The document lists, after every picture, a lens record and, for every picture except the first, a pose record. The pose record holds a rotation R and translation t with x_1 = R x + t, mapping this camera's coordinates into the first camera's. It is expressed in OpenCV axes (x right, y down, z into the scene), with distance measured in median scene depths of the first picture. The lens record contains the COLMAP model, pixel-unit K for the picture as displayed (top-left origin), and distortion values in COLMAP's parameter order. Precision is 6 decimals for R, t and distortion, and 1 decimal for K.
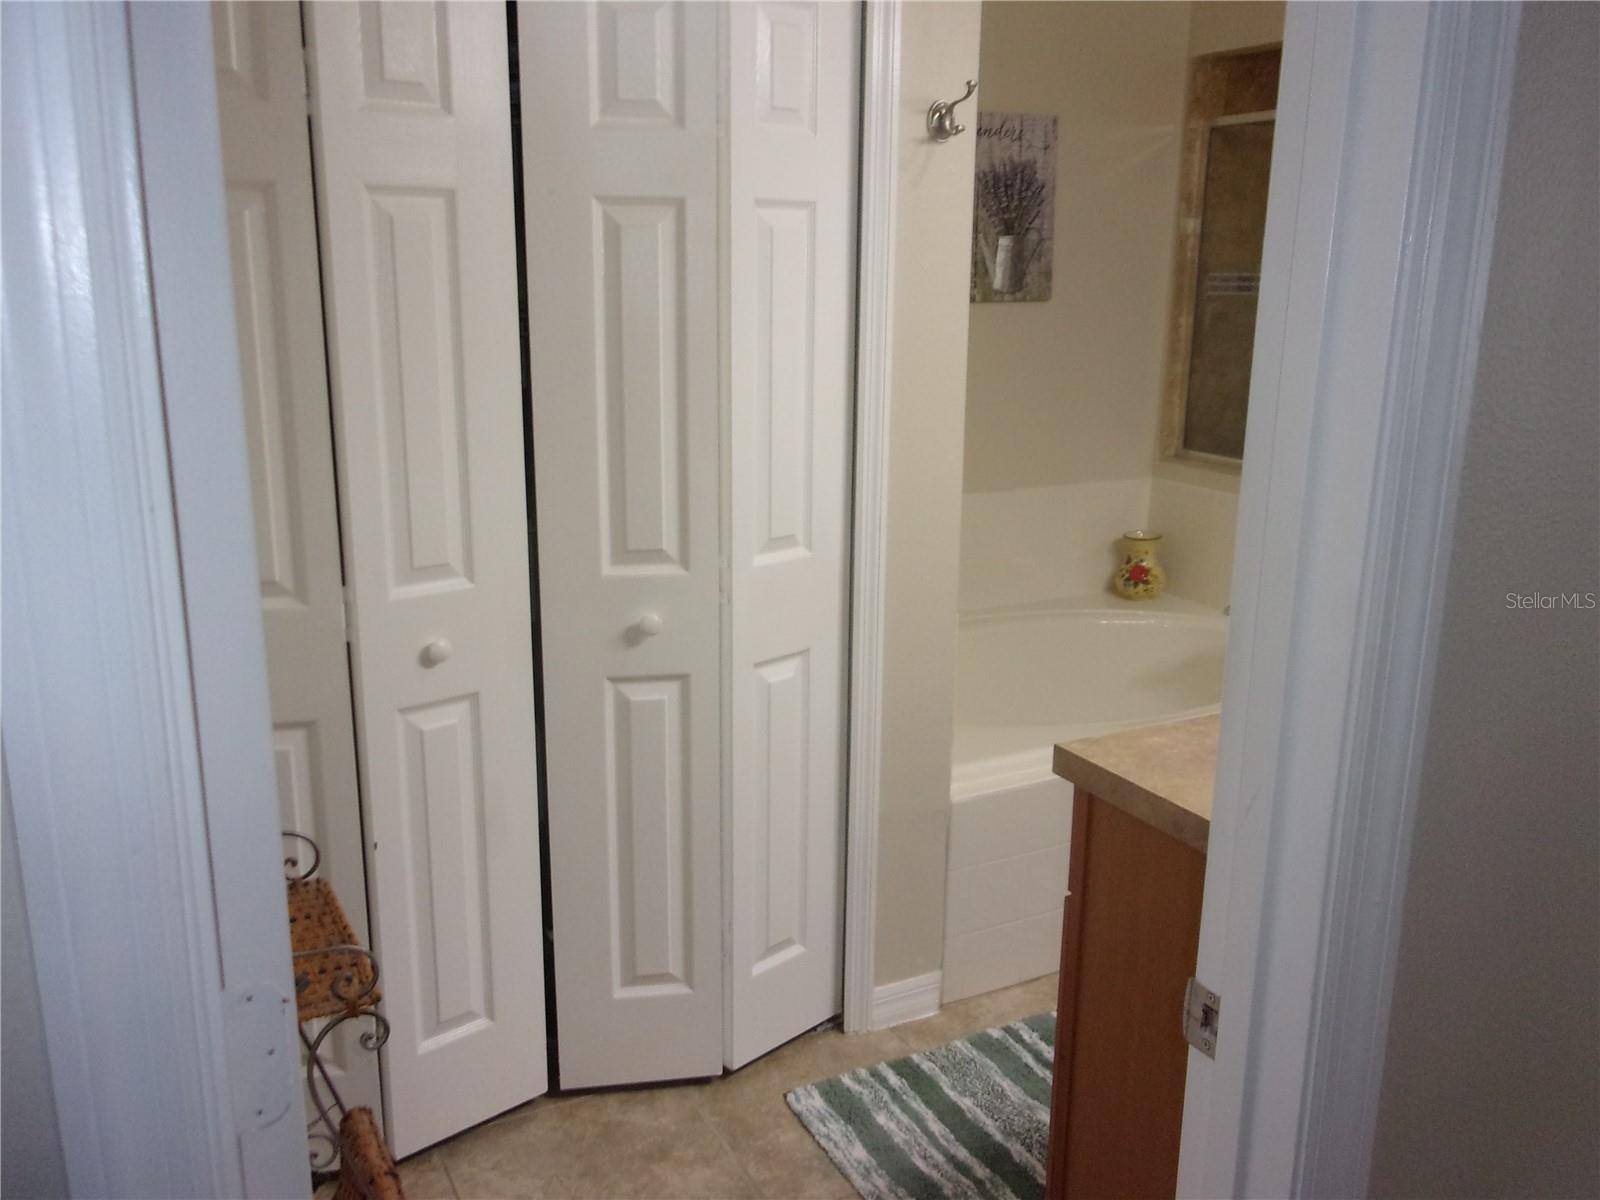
lens RADIAL K [[1336.5, 0, 802.5], [0, 1336.5, 597.4], [0, 0, 1]] dist [0.026090, -0.044340]
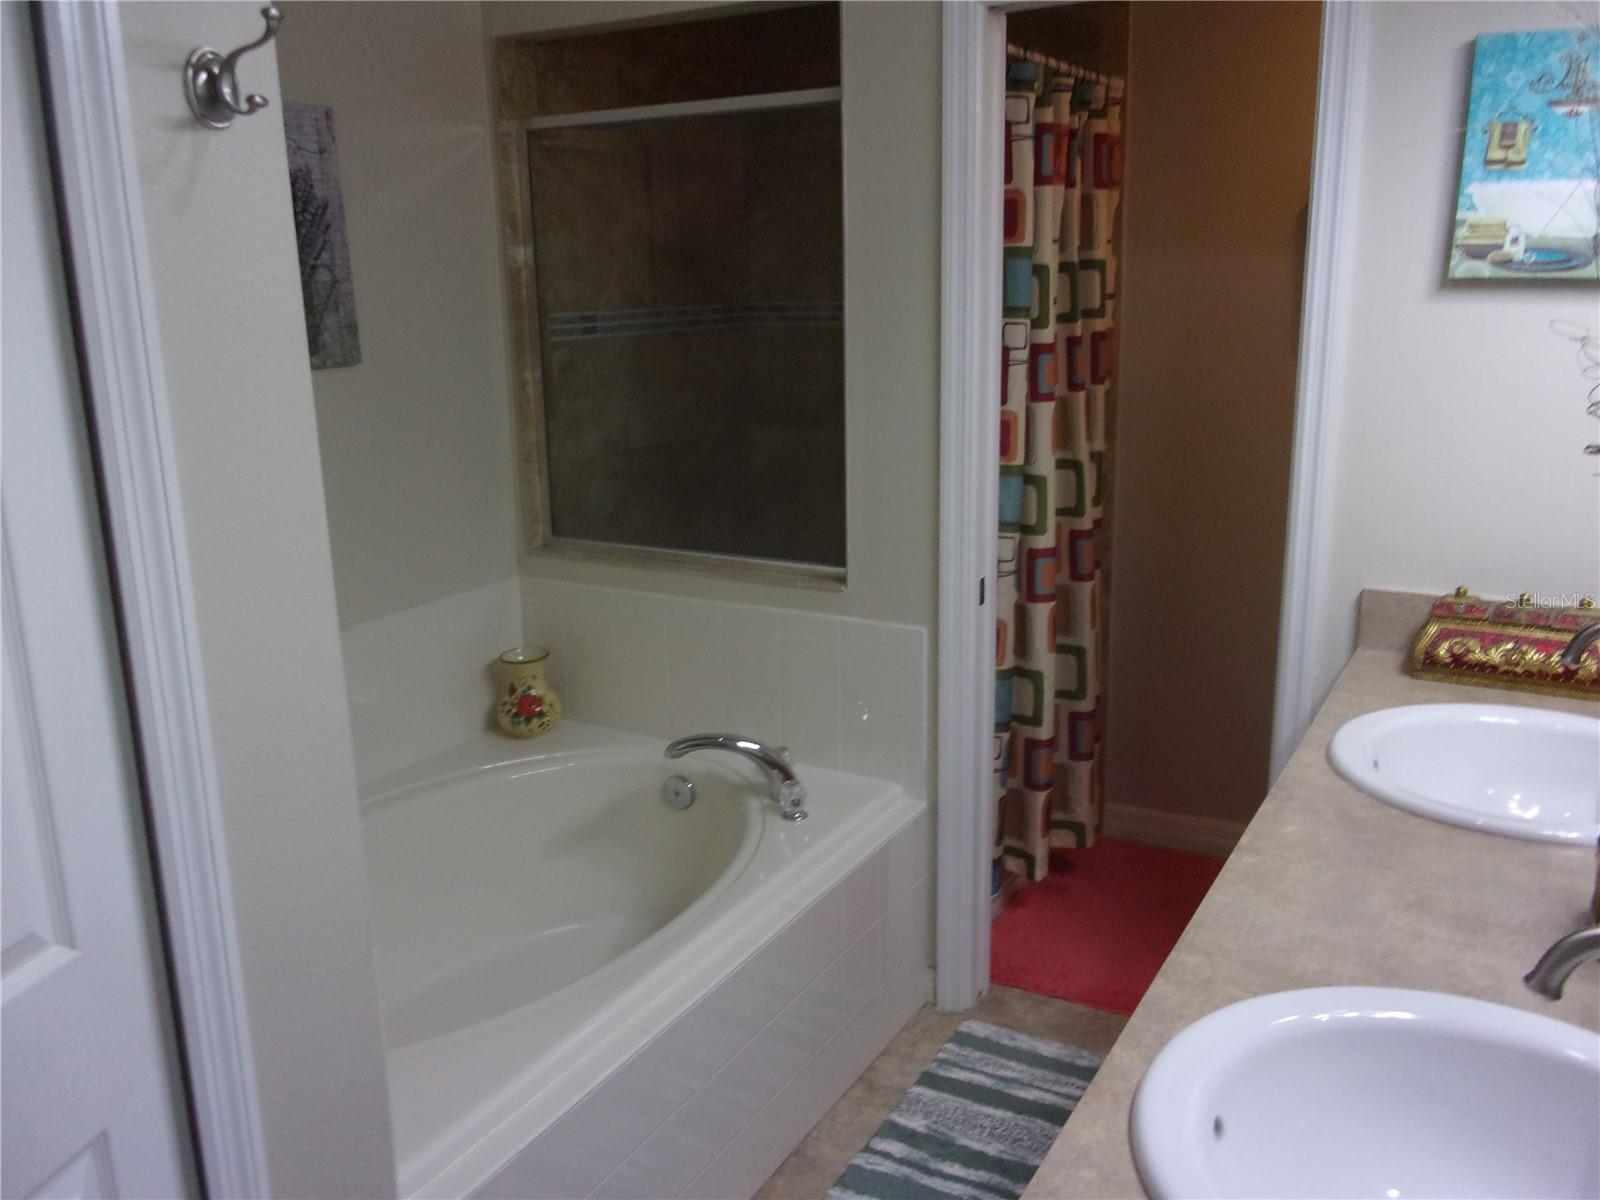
lens RADIAL K [[1336.5, 0, 796.5], [0, 1336.5, 590.0], [0, 0, 1]] dist [0.026090, -0.044340]
pose [[0.848128, -0.150573, 0.507944, 0.000633], [0.158607, 0.986952, 0.027739, -0.082280], [-0.505493, 0.057037, 0.860944, 0.261523]]
